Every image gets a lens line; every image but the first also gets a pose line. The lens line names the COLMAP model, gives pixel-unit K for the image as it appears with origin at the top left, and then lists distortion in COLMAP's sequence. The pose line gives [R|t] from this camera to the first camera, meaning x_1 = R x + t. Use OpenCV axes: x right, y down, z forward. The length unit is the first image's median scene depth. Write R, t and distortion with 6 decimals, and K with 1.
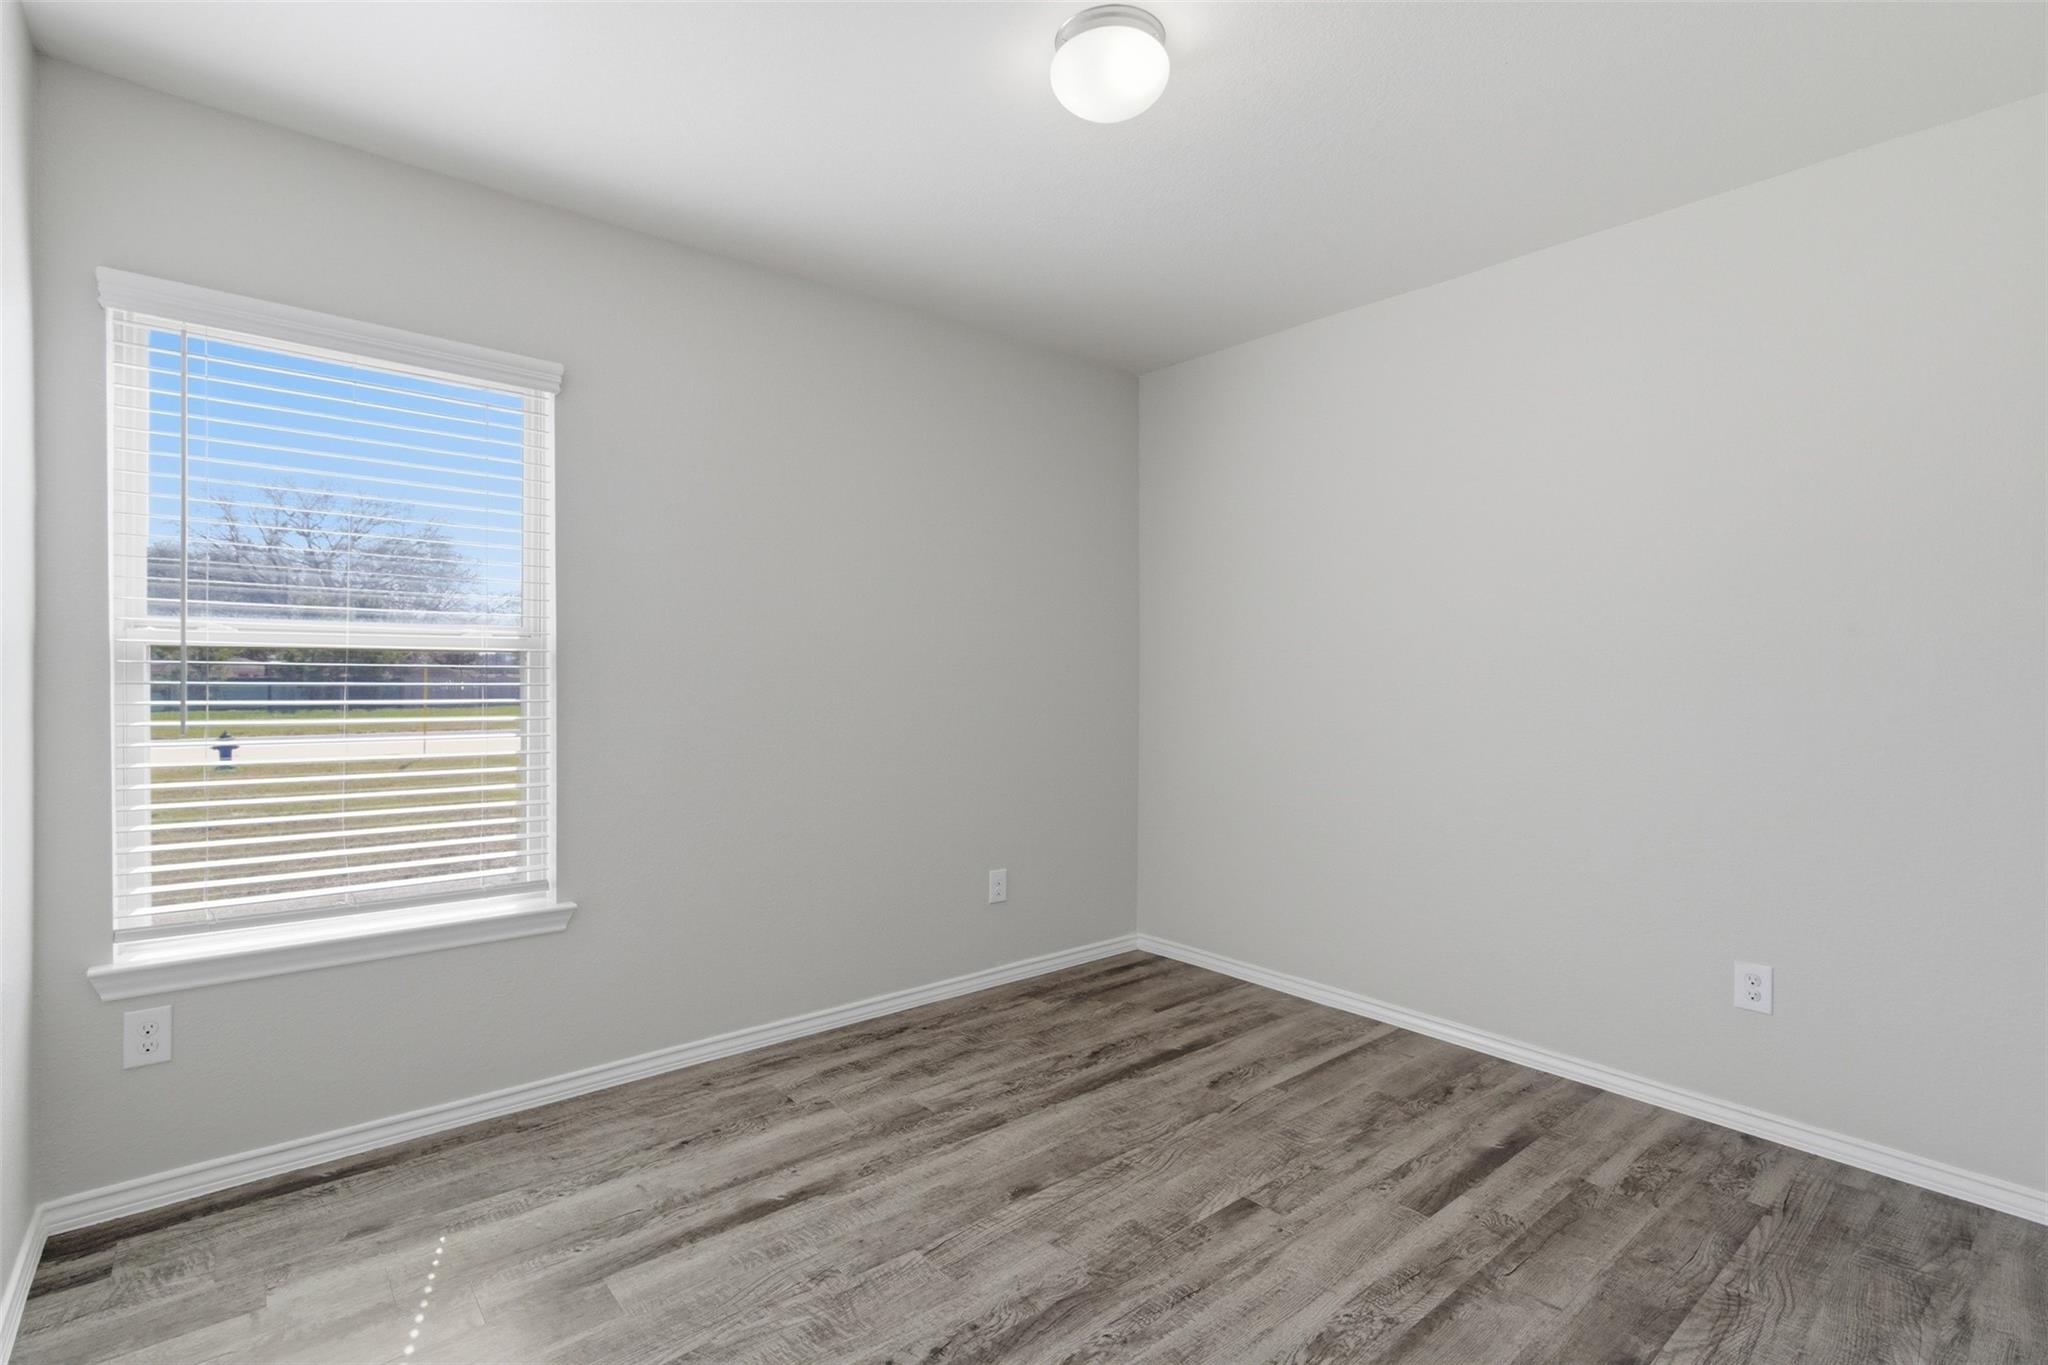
lens RADIAL K [[956.4, 0, 1024.0], [0, 956.4, 682.5], [0, 0, 1]] dist [0.010679, -0.000204]
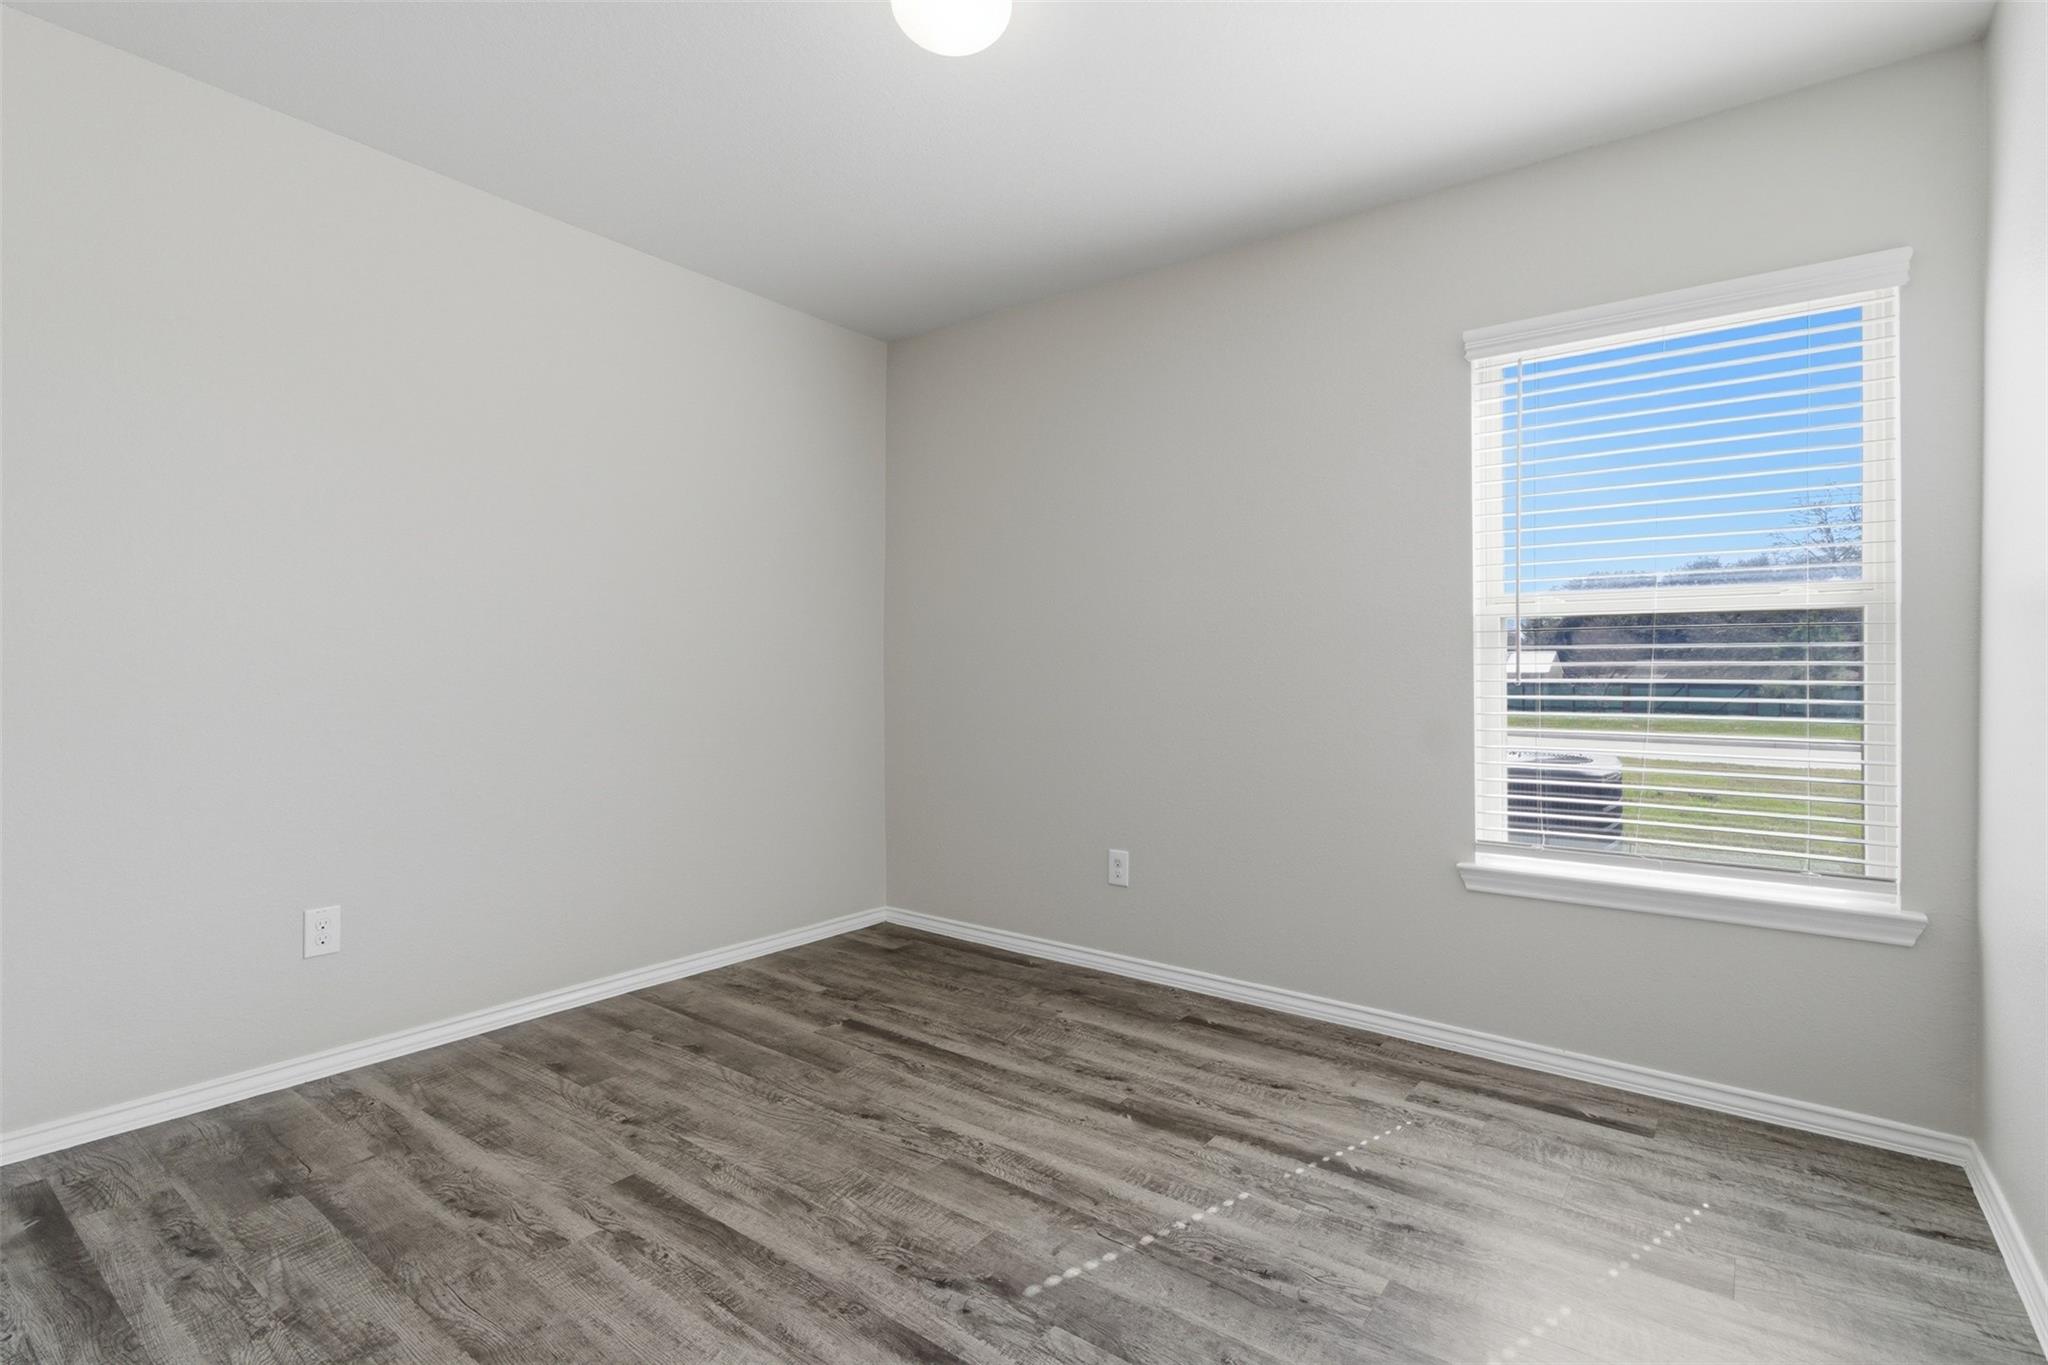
lens RADIAL K [[942.6, 0, 1031.5], [0, 942.6, 672.4], [0, 0, 1]] dist [0.000527, 0.000197]
pose [[0.239137, 0.011844, -0.970914, 0.127330], [0.017035, 0.999721, 0.016391, 0.000626], [0.970836, -0.020459, 0.238869, 0.095720]]
